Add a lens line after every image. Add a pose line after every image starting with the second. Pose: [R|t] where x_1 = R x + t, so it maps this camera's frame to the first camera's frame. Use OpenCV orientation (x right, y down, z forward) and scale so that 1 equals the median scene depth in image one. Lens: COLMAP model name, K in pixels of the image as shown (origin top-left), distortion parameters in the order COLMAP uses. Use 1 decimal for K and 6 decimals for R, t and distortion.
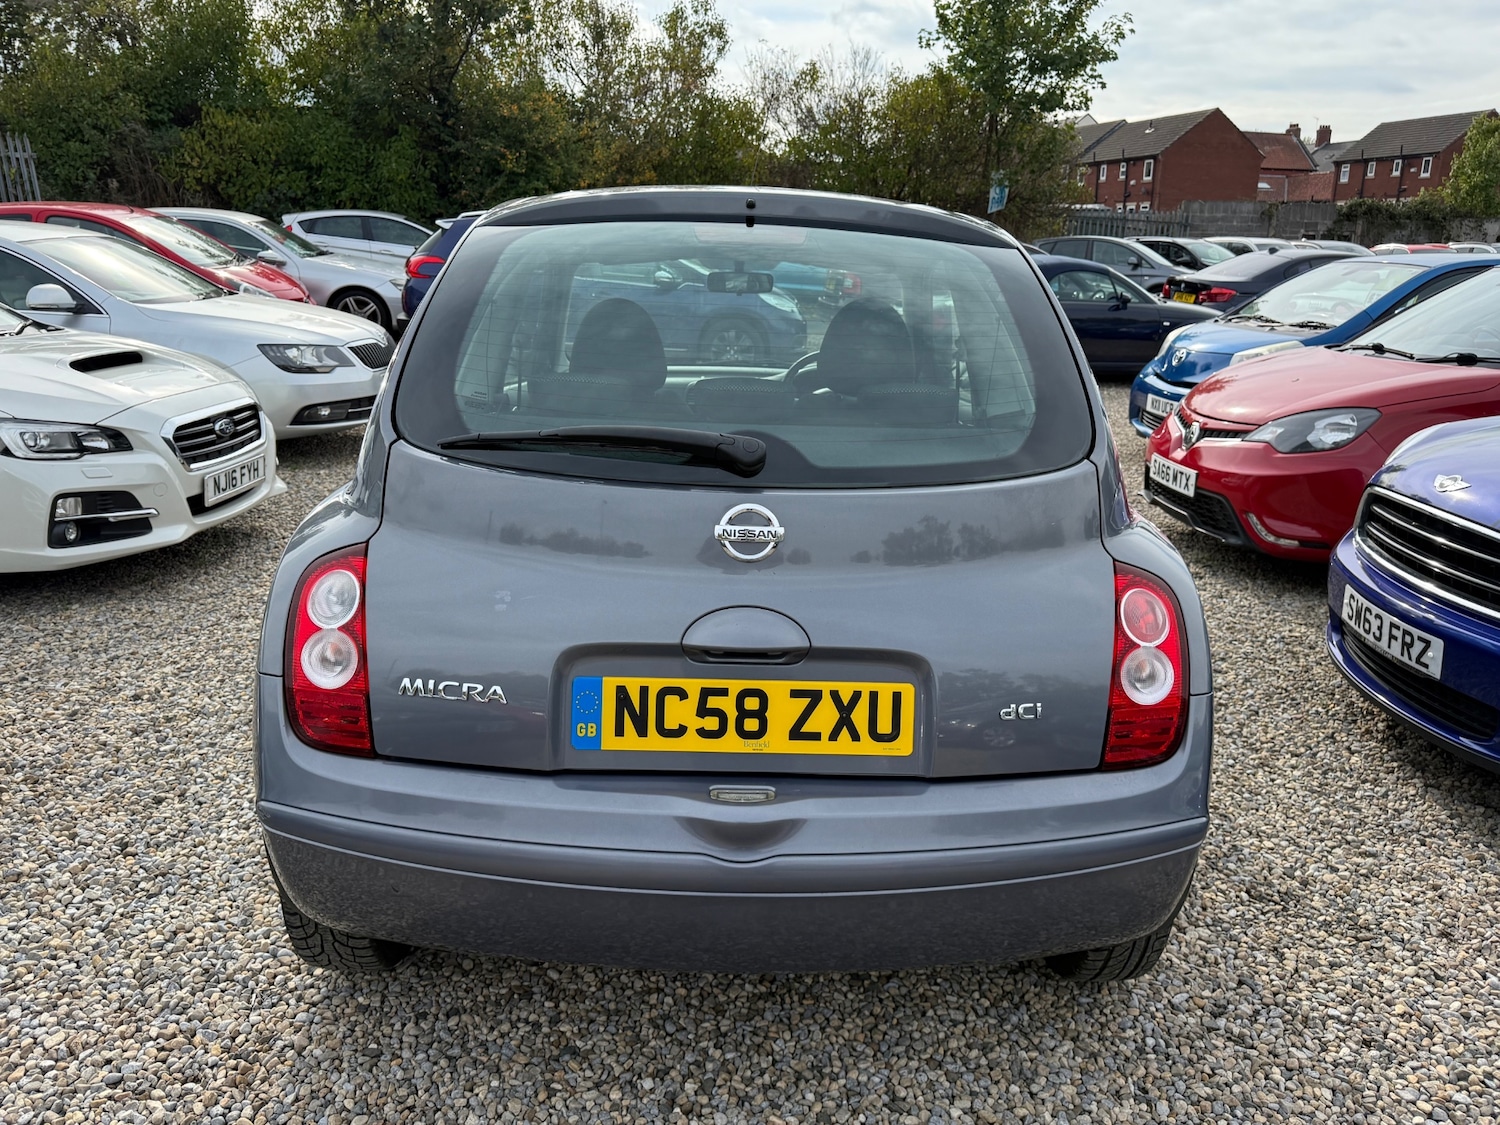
lens RADIAL K [[1141.8, 0, 777.0], [0, 1141.8, 562.2], [0, 0, 1]] dist [0.035060, -0.035122]
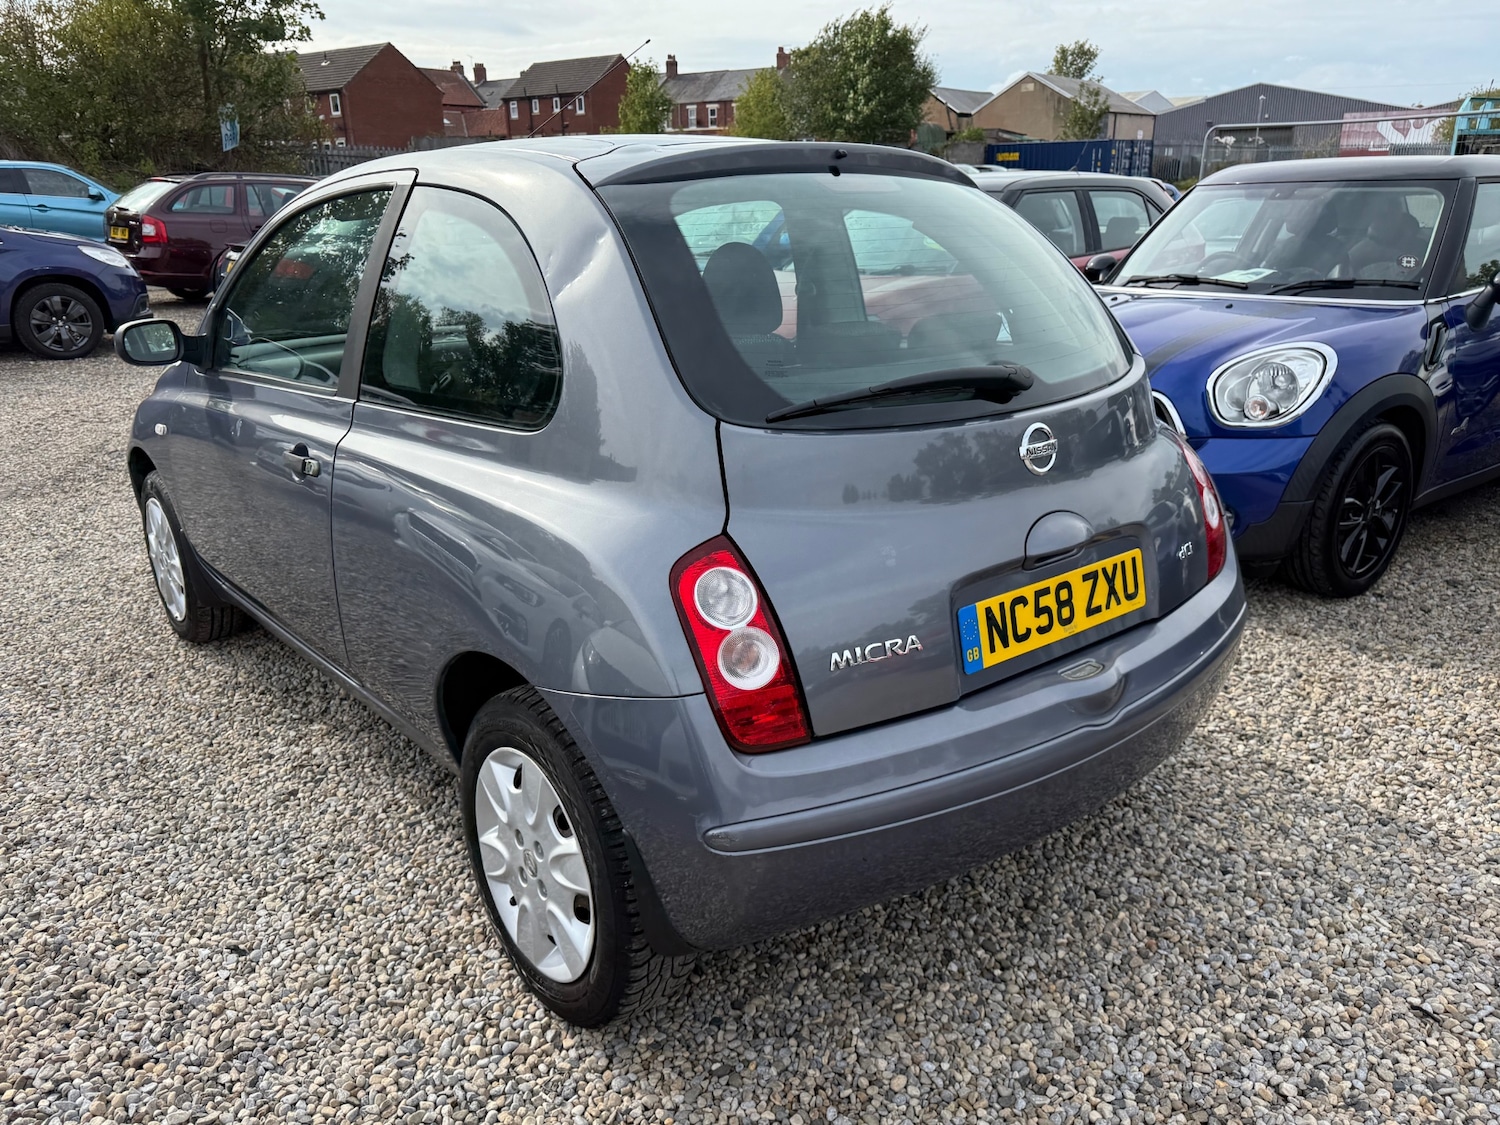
lens RADIAL K [[1137.6, 0, 770.1], [0, 1137.6, 562.2], [0, 0, 1]] dist [0.003544, -0.004188]
pose [[0.788067, -0.222999, 0.573778, -0.370249], [0.191978, 0.974625, 0.115113, -0.039661], [-0.584889, 0.019436, 0.810881, 0.098688]]
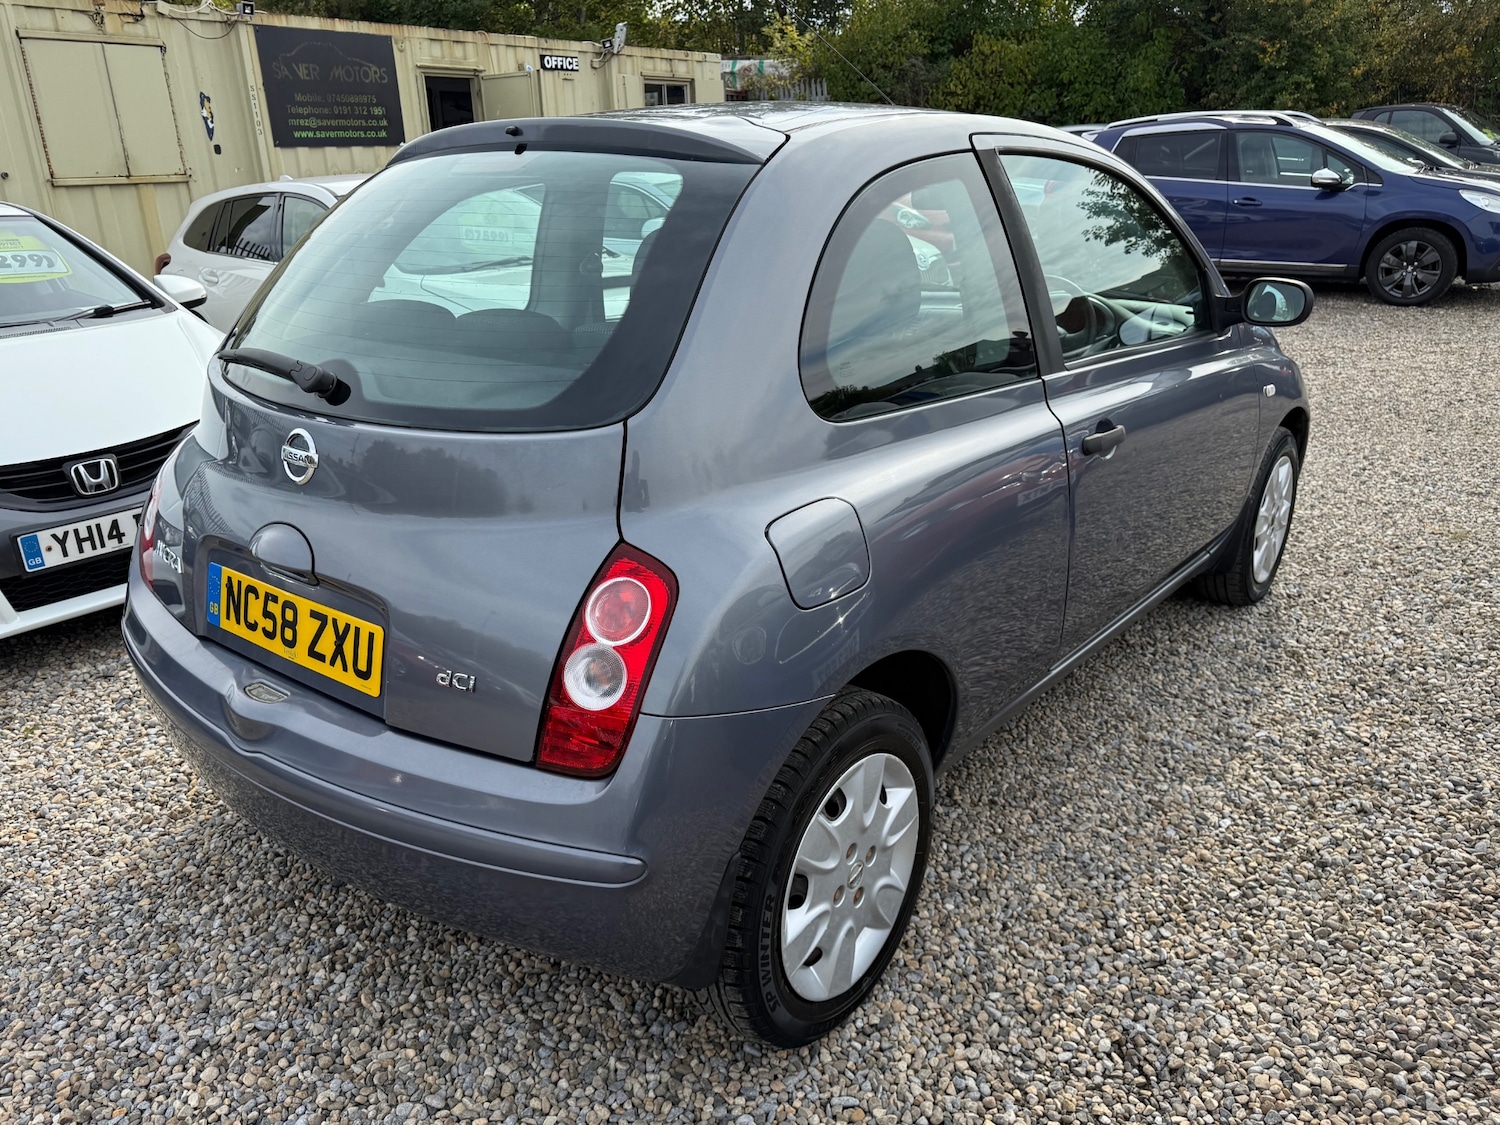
lens RADIAL K [[1158.0, 0, 739.2], [0, 1158.0, 562.5], [0, 0, 1]] dist [0.009638, -0.012625]
pose [[0.754745, 0.167201, -0.634354, 0.401332], [-0.124370, 0.985907, 0.111888, -0.040621], [0.644122, -0.005553, 0.764903, 0.177076]]
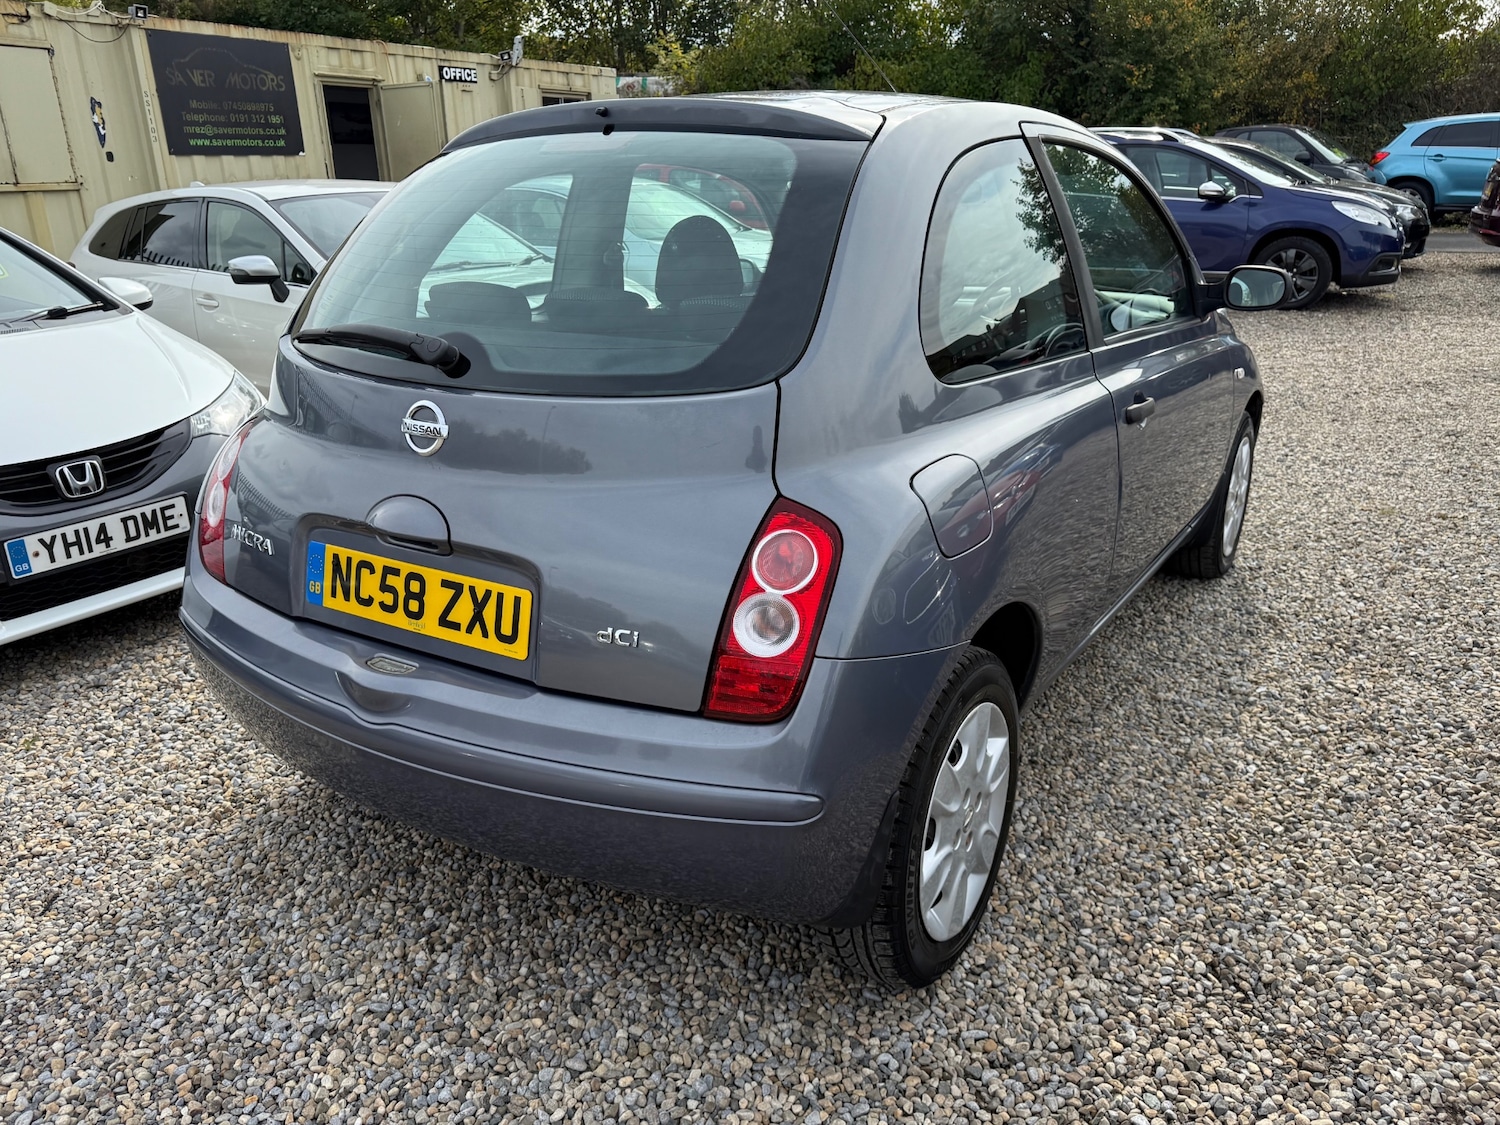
lens RADIAL K [[1158.0, 0, 739.2], [0, 1158.0, 562.5], [0, 0, 1]] dist [0.009638, -0.012625]
pose [[0.821488, 0.134271, -0.554192, 0.340249], [-0.104607, 0.990874, 0.085012, -0.009670], [0.560549, -0.011864, 0.828037, 0.108424]]
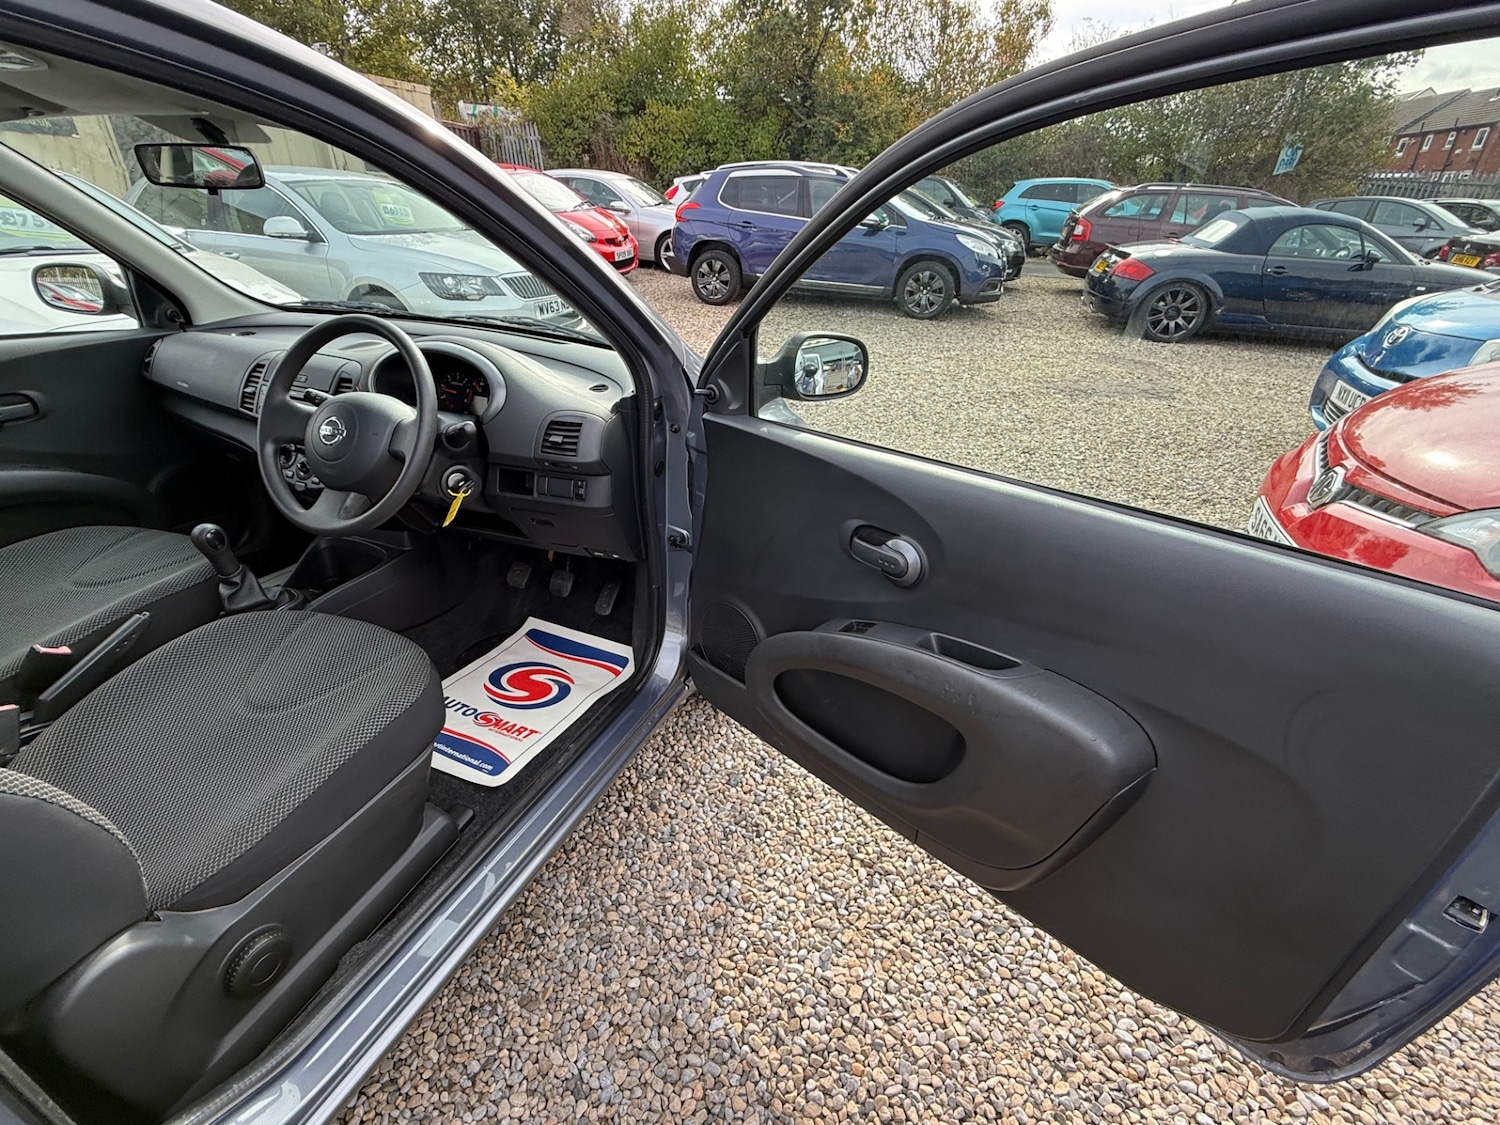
lens RADIAL K [[696.5, 0, 750.0], [0, 696.5, 562.5], [0, 0, 1]] dist [0.001895, 0.000541]
pose [[0.905511, 0.197952, -0.375320, 0.296002], [-0.120654, 0.968120, 0.219515, -0.149674], [0.406809, -0.153489, 0.900526, 0.684226]]
